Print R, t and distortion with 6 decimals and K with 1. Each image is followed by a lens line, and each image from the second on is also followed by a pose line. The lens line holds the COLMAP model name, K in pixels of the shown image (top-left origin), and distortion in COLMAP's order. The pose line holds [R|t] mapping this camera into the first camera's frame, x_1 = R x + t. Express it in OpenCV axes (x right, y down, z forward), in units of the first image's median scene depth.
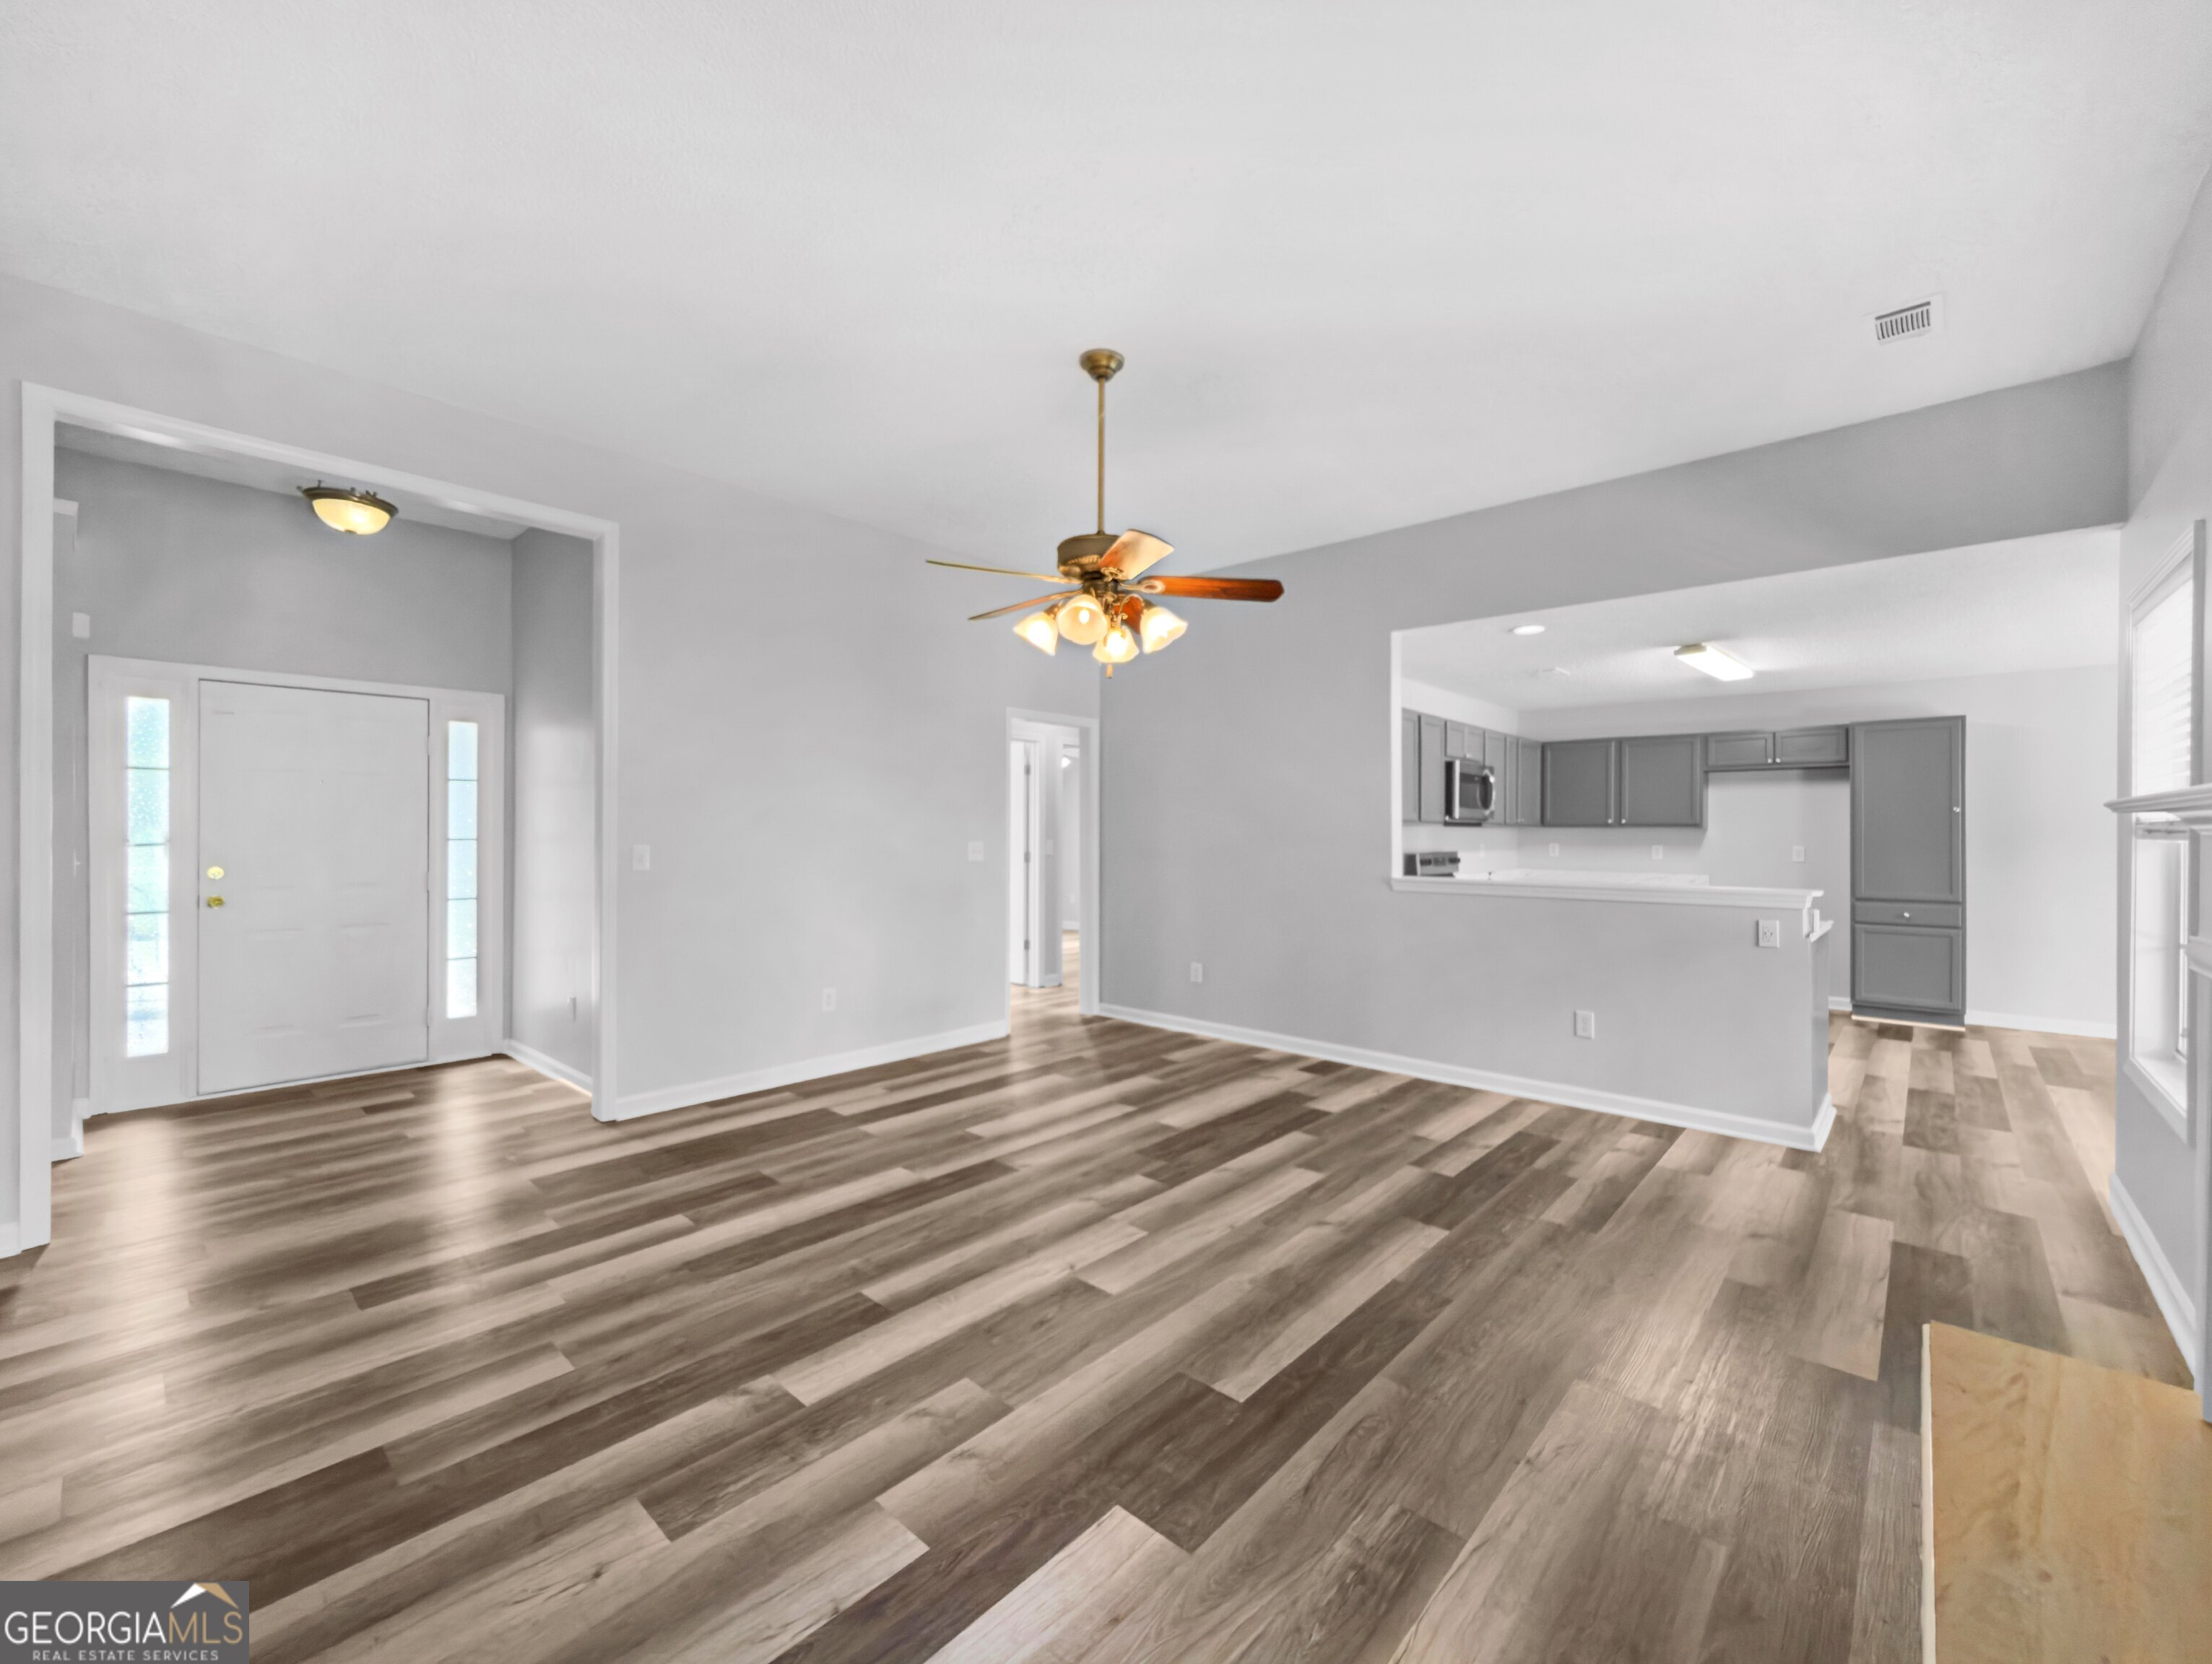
lens RADIAL K [[912.3, 0, 1084.0], [0, 912.3, 826.7], [0, 0, 1]] dist [0.000832, 0.000303]
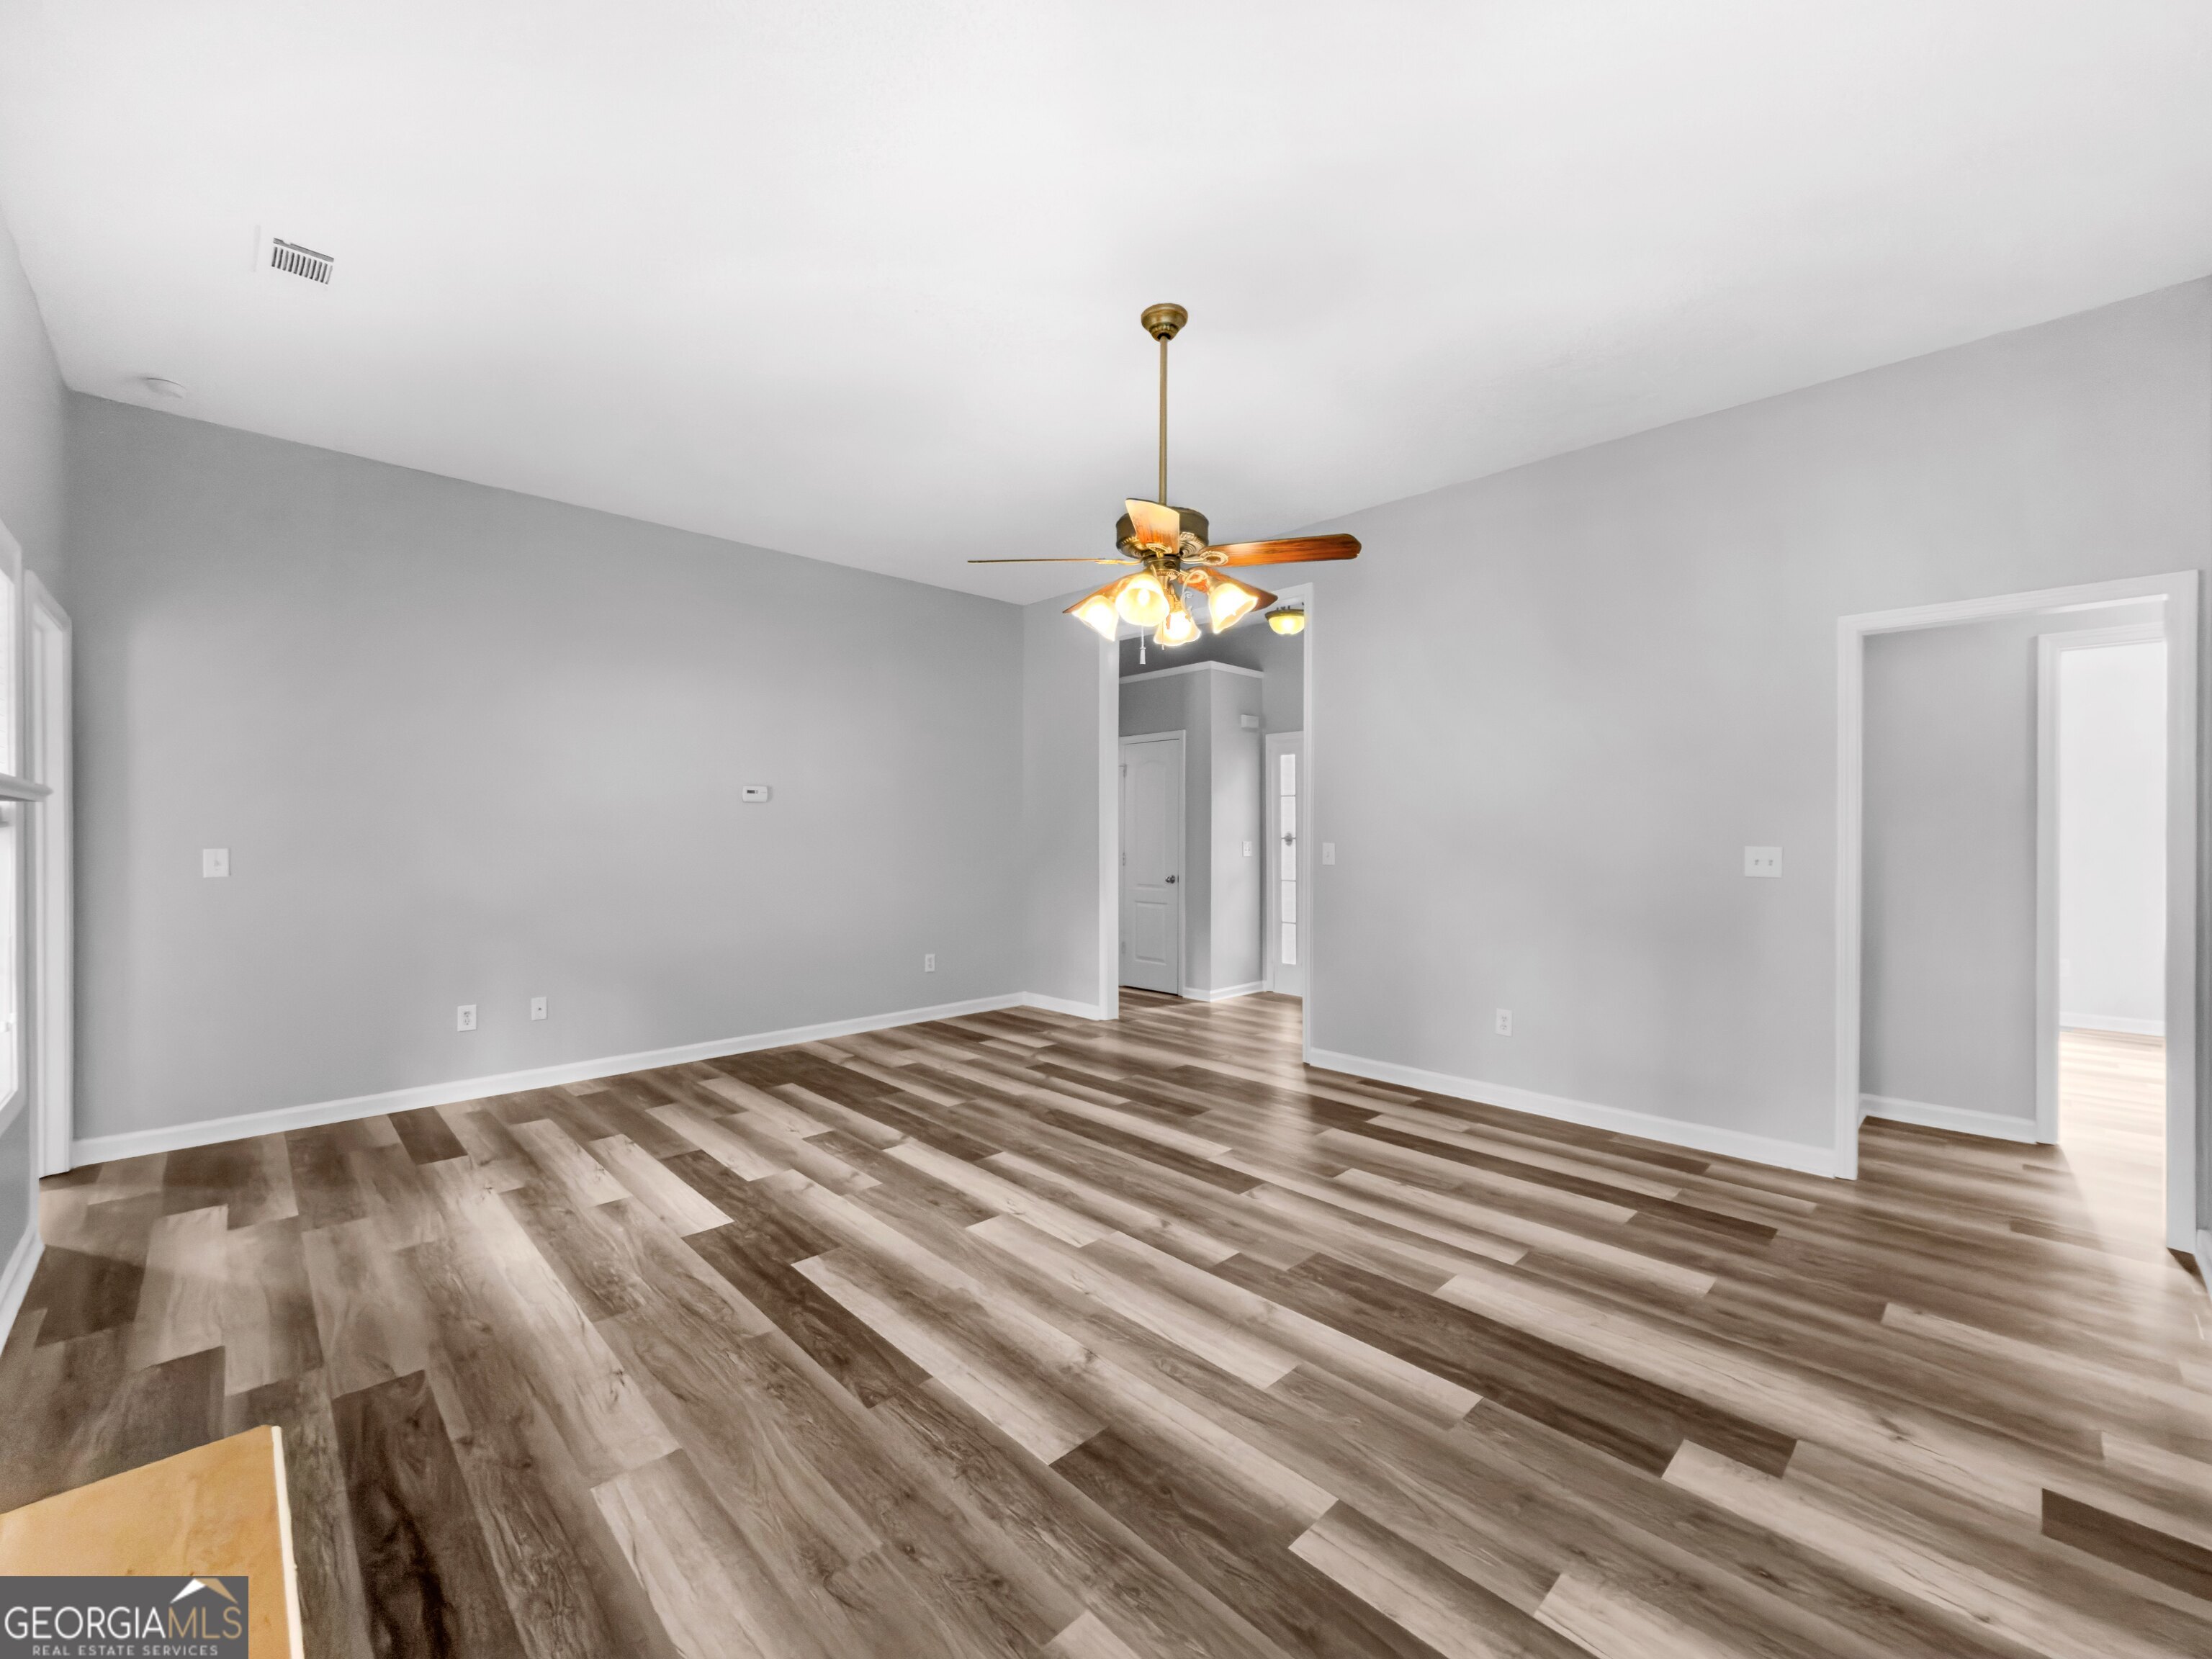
lens RADIAL K [[912.2, 0, 1084.0], [0, 912.2, 824.2], [0, 0, 1]] dist [0.000832, 0.000303]
pose [[-0.071091, -0.012011, -0.997398, 1.092798], [0.004731, 0.999912, -0.012379, 0.011806], [0.997459, -0.005599, -0.071028, 1.136623]]
